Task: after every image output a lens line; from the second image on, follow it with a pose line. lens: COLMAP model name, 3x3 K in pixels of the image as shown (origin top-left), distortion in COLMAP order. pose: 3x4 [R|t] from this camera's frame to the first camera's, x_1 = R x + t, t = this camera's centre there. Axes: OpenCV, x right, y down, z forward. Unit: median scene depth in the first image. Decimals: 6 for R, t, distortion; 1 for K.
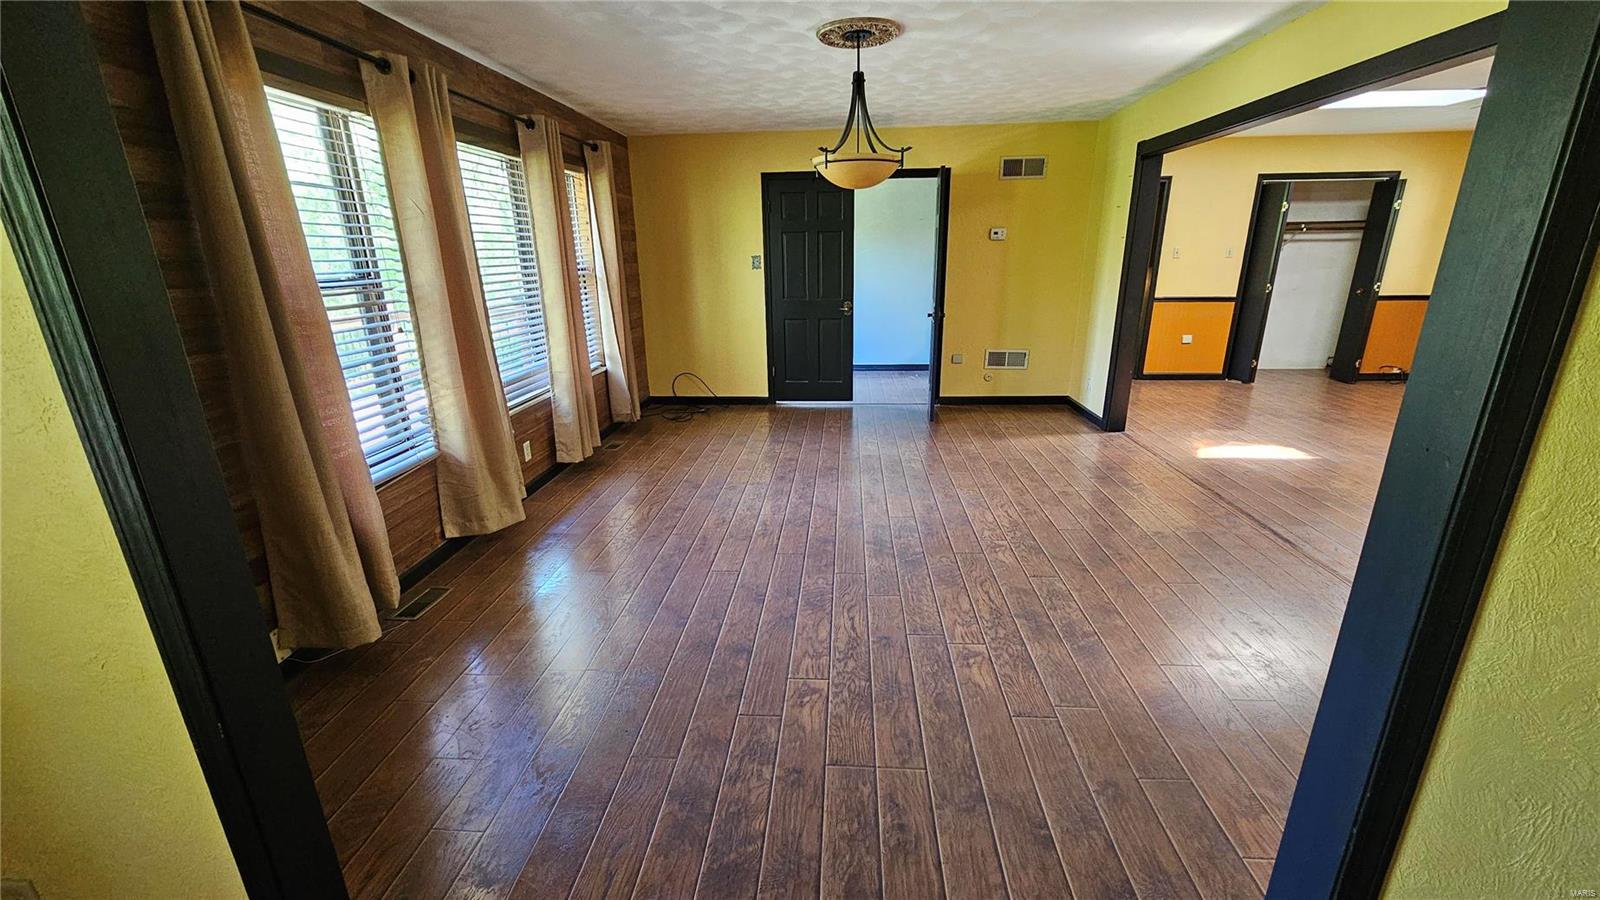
lens RADIAL K [[660.1, 0, 795.7], [0, 660.1, 461.3], [0, 0, 1]] dist [0.006677, -0.000330]
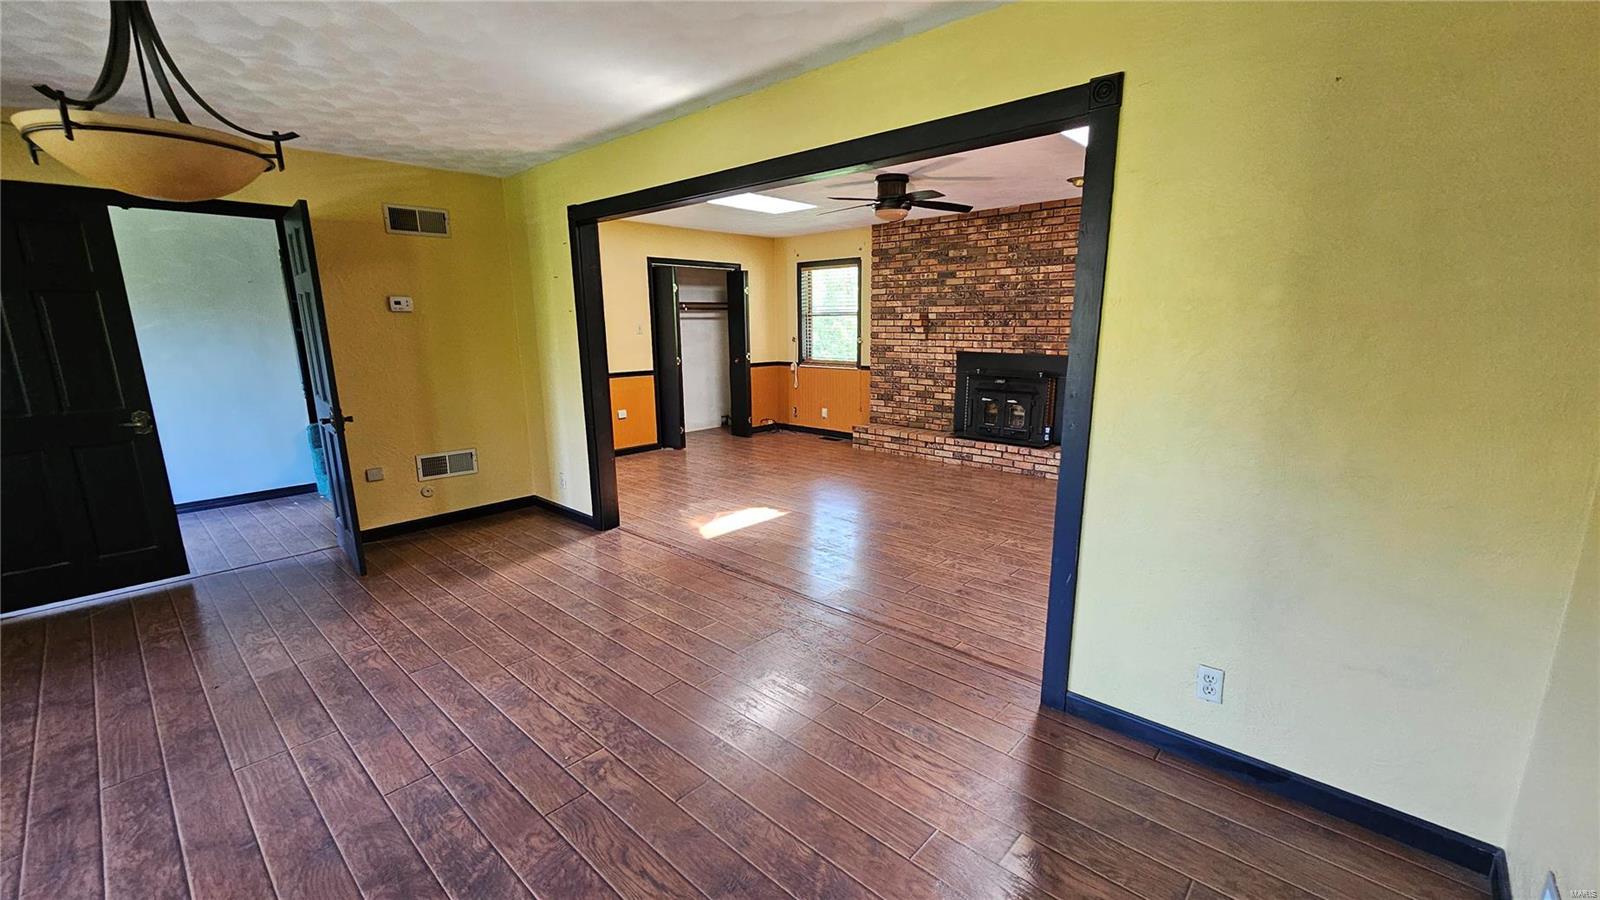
lens RADIAL K [[660.1, 0, 795.7], [0, 660.1, 461.3], [0, 0, 1]] dist [0.006677, -0.000330]
pose [[0.625003, -0.155434, 0.764991, -0.014628], [0.238233, 0.971204, 0.002695, -0.073290], [-0.743382, 0.180562, 0.644035, 0.238452]]
